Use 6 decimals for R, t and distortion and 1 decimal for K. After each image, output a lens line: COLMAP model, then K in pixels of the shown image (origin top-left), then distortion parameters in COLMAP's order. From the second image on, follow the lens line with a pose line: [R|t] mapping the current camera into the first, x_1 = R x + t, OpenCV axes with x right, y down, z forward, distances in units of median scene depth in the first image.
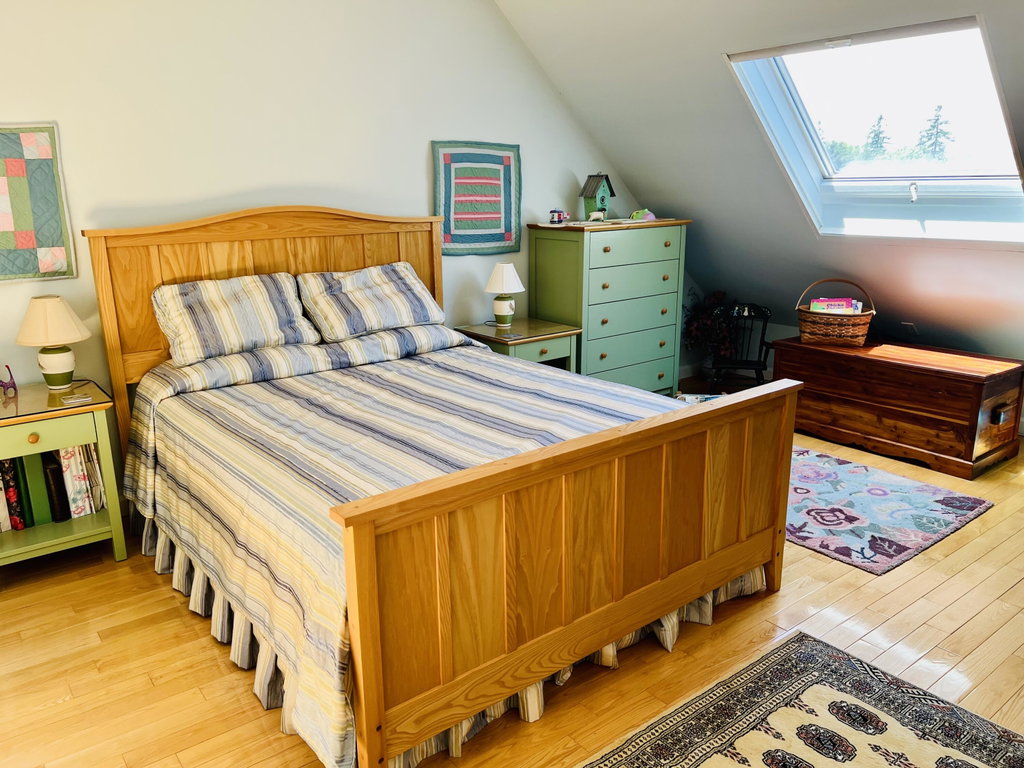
lens RADIAL K [[765.7, 0, 510.4], [0, 765.7, 383.0], [0, 0, 1]] dist [0.063504, -0.072004]
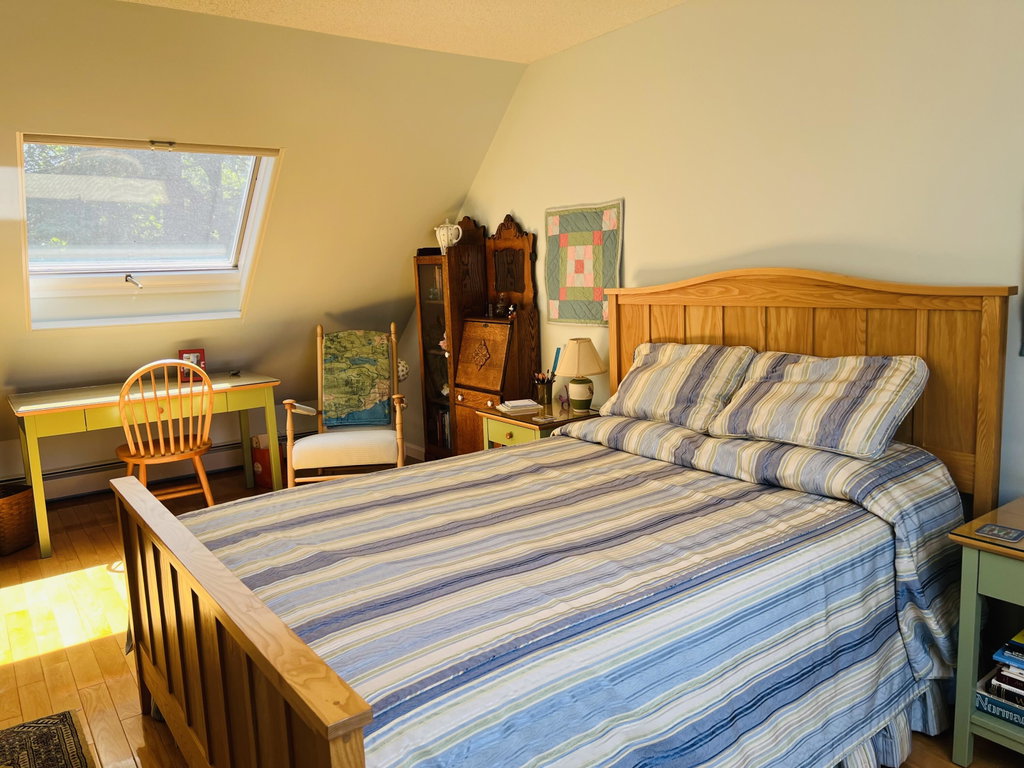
lens RADIAL K [[765.7, 0, 512.4], [0, 765.7, 383.8], [0, 0, 1]] dist [0.063504, -0.072004]
pose [[-0.014482, 0.166442, -0.985945, 0.543853], [-0.212891, 0.962926, 0.165683, -0.190001], [0.976969, 0.212298, 0.021489, 0.745698]]
